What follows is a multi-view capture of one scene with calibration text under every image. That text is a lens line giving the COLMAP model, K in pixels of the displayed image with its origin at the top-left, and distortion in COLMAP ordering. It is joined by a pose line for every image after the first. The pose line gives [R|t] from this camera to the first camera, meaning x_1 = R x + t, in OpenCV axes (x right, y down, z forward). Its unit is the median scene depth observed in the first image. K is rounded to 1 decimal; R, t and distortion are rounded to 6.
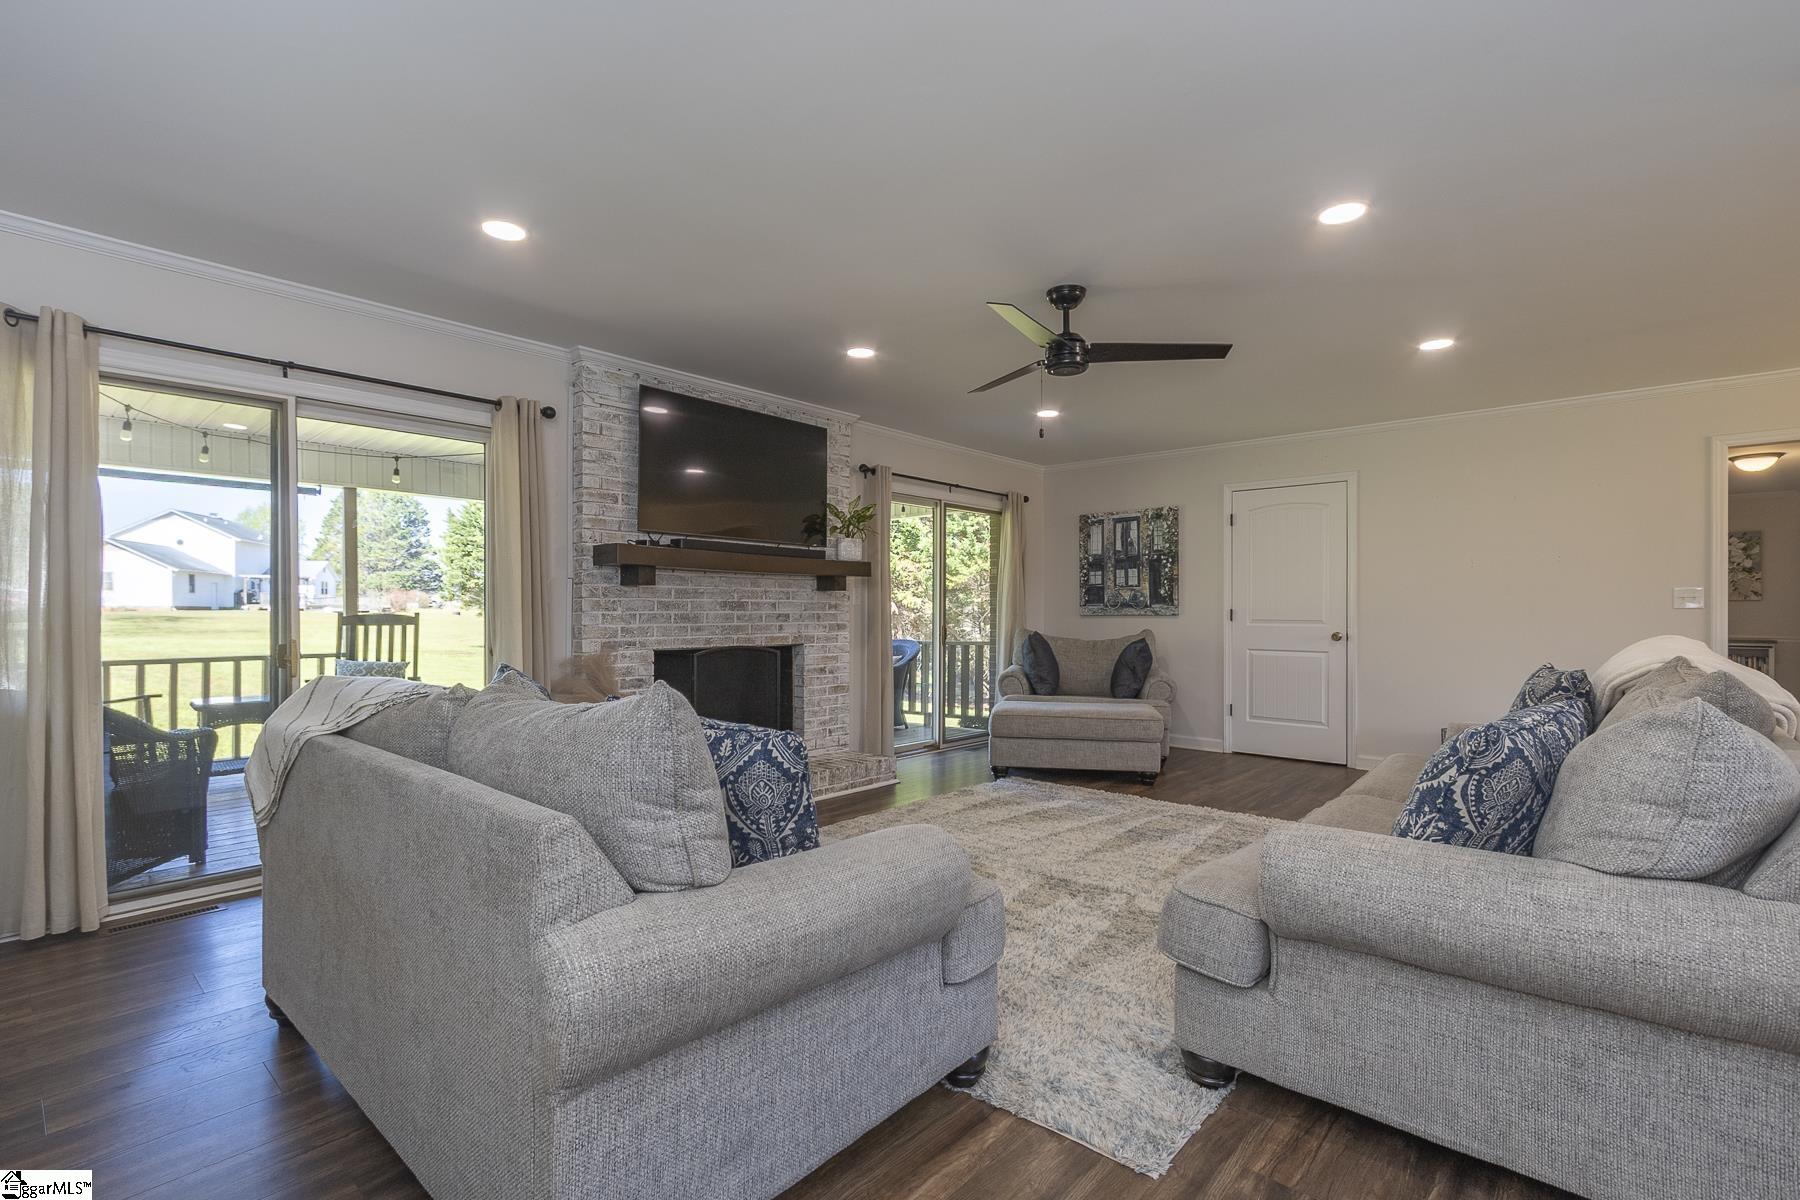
lens RADIAL K [[827.4, 0, 891.4], [0, 827.4, 613.0], [0, 0, 1]] dist [0.003948, -0.000418]
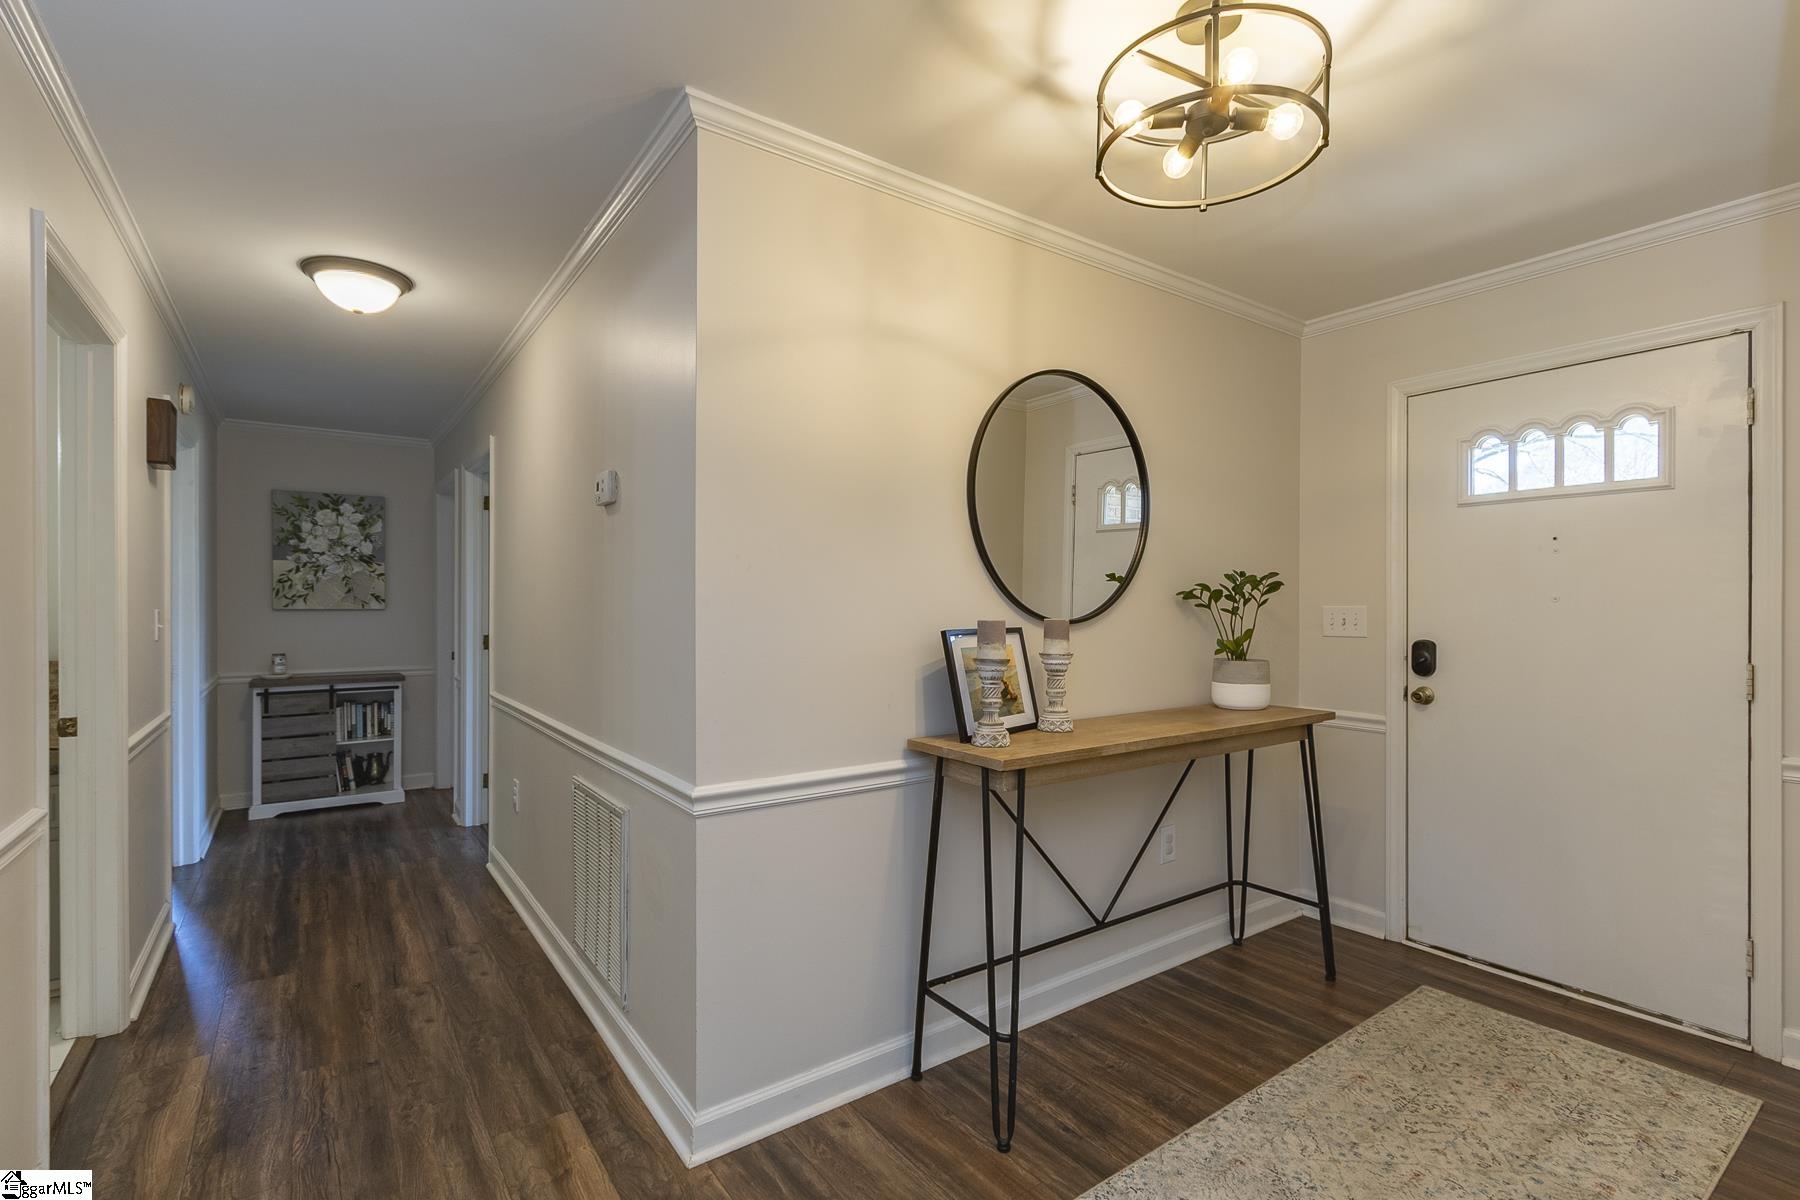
lens RADIAL K [[827.4, 0, 903.3], [0, 827.4, 608.8], [0, 0, 1]] dist [0.003948, -0.000418]
pose [[0.209191, 0.000542, 0.977875, 0.901456], [-0.001000, 0.999999, -0.000340, -0.027608], [-0.977874, -0.000907, 0.209192, 0.847101]]
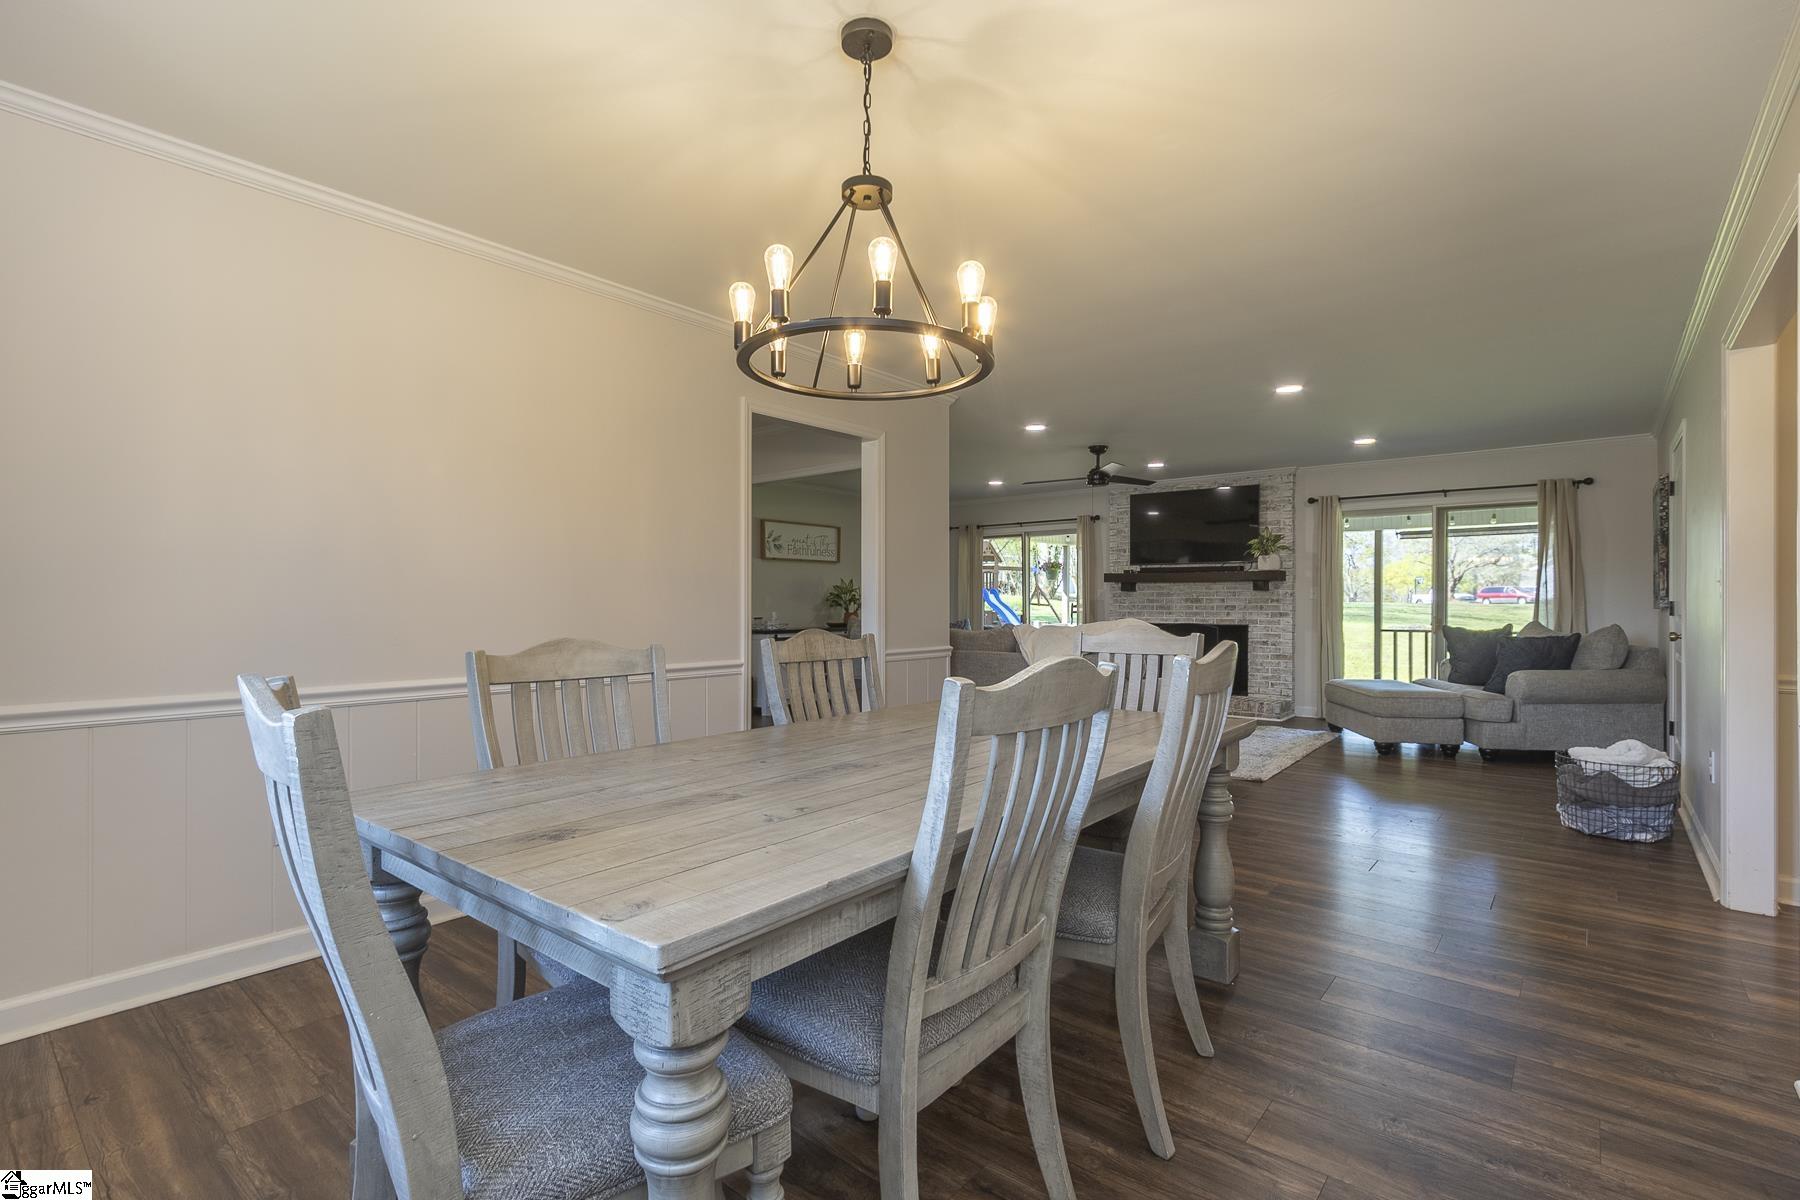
lens RADIAL K [[827.4, 0, 899.1], [0, 827.4, 603.2], [0, 0, 1]] dist [0.003948, -0.000418]
pose [[0.037461, -0.002697, -0.999294, 1.424874], [-0.004633, 0.999985, -0.002872, 0.004215], [0.999287, 0.004738, 0.037448, 0.275100]]
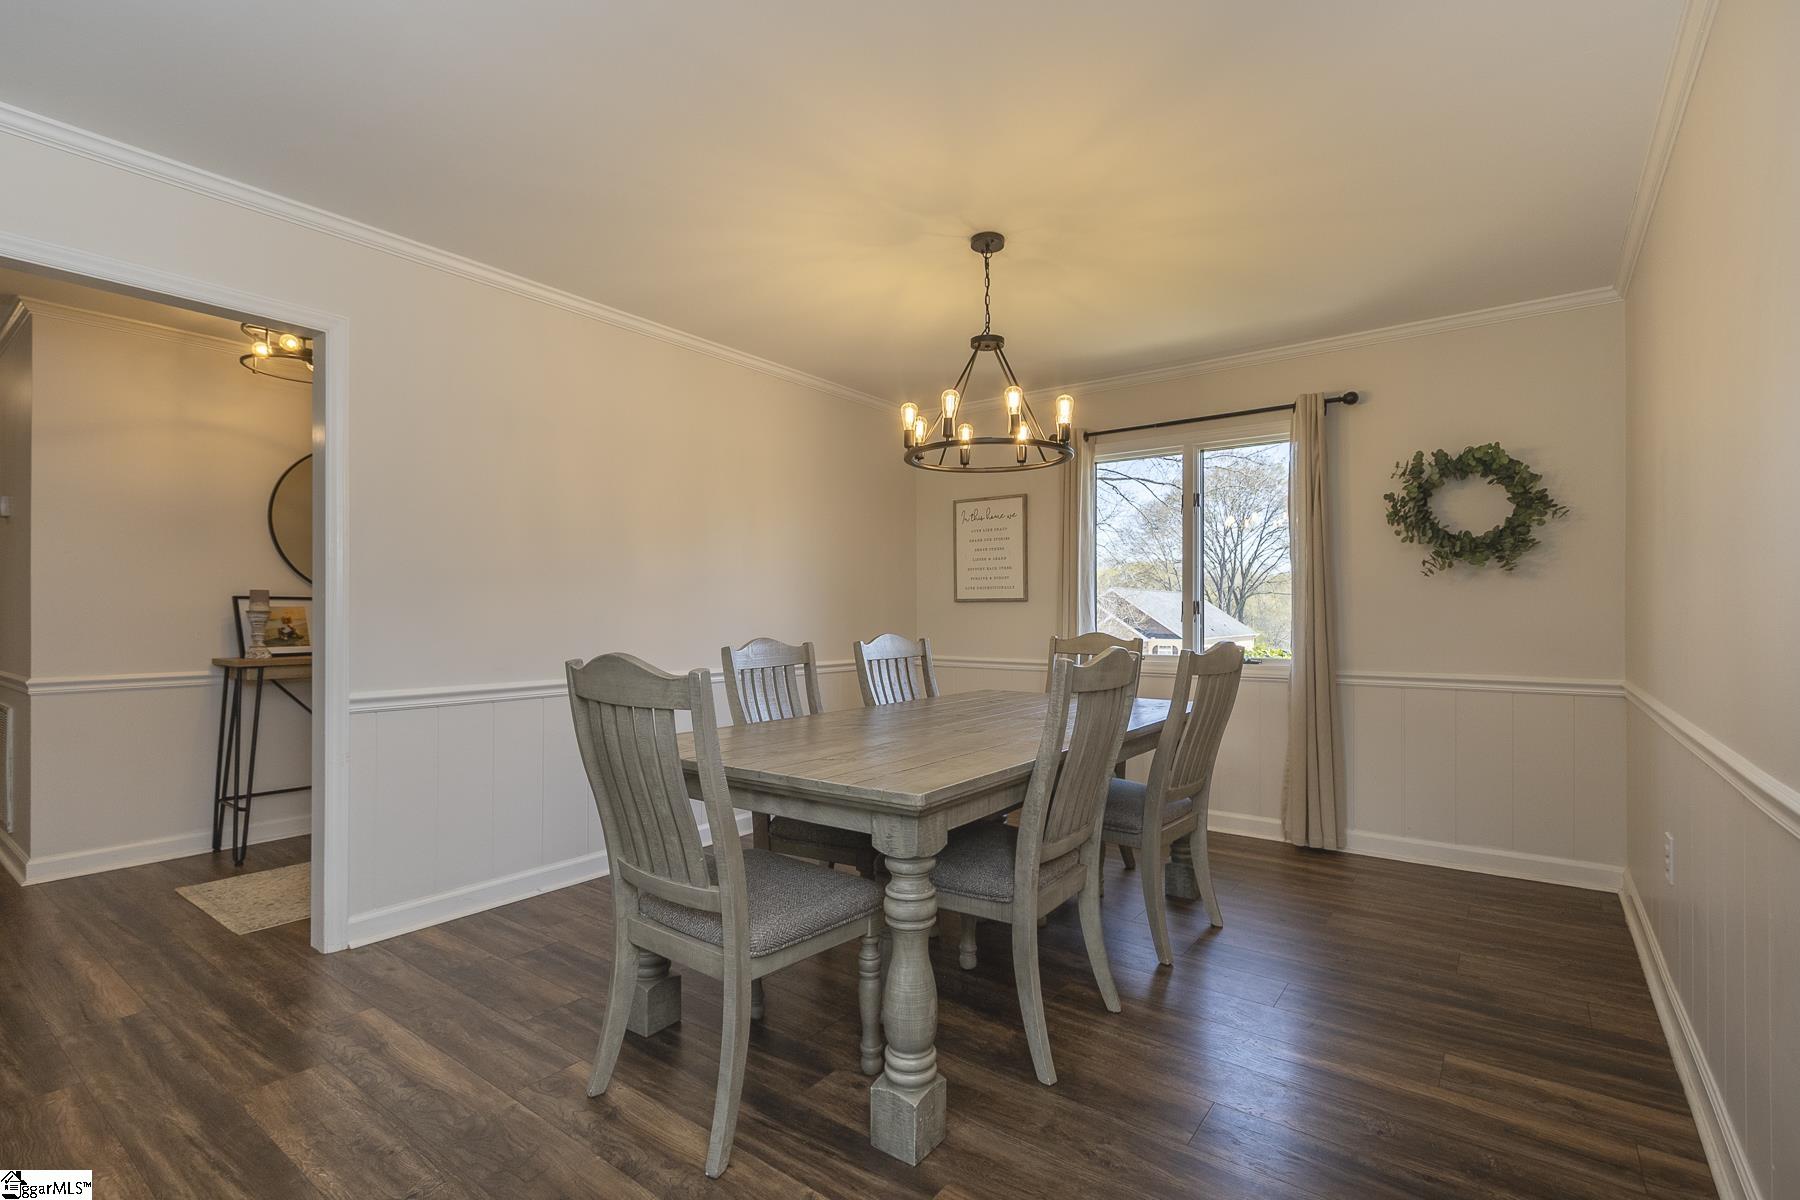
lens RADIAL K [[827.4, 0, 906.0], [0, 827.4, 618.5], [0, 0, 1]] dist [0.003948, -0.000418]
pose [[-0.094380, -0.004495, 0.995526, 0.524477], [0.002235, 0.999986, 0.004727, 0.000636], [-0.995534, 0.002671, -0.094369, 0.390281]]
